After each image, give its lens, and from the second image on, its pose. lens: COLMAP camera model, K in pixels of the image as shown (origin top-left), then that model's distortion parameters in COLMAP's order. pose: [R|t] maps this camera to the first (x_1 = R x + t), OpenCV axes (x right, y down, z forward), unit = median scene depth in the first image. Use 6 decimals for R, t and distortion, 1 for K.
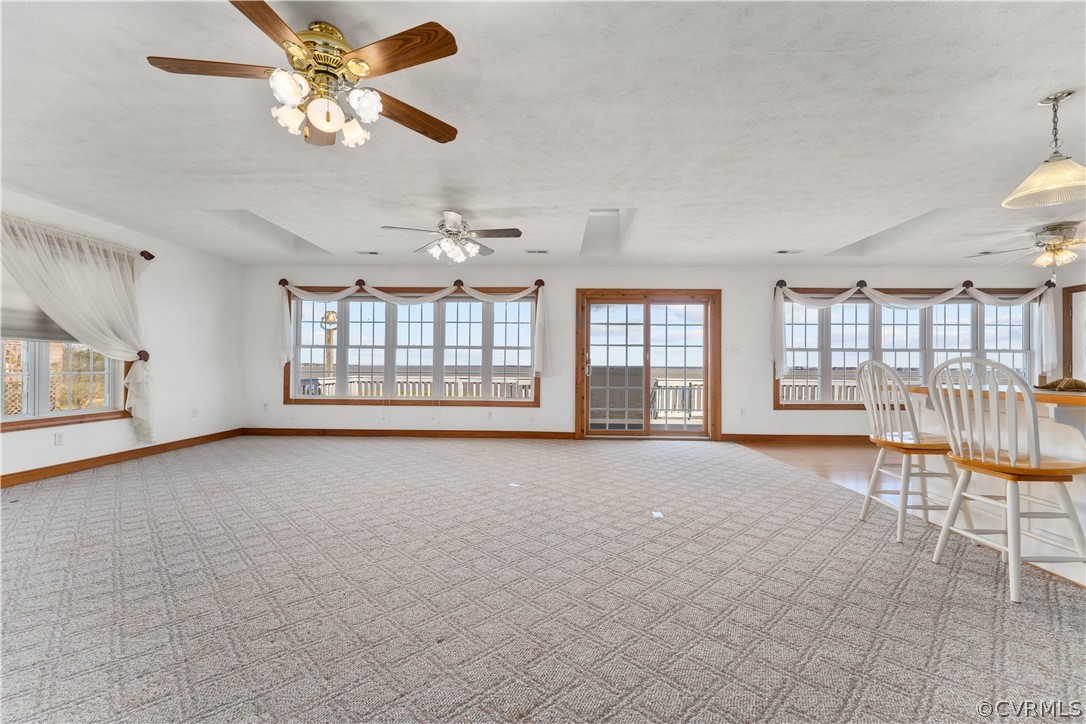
lens RADIAL K [[441.9, 0, 543.0], [0, 441.9, 362.0], [0, 0, 1]] dist [-0.002396, -0.000234]
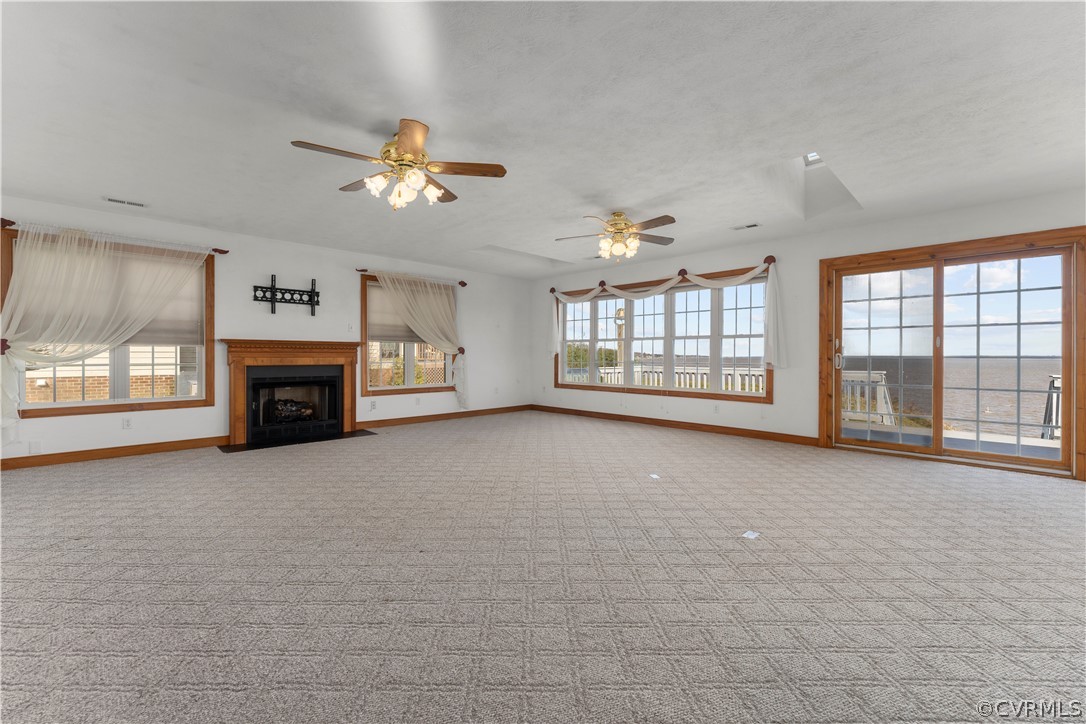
lens RADIAL K [[447.7, 0, 545.4], [0, 447.7, 354.8], [0, 0, 1]] dist [-0.001646, -0.000147]
pose [[0.725725, -0.007228, -0.687947, 0.273313], [0.009970, 0.999950, 0.000011, 0.002152], [0.687913, -0.006867, 0.725761, 0.062972]]
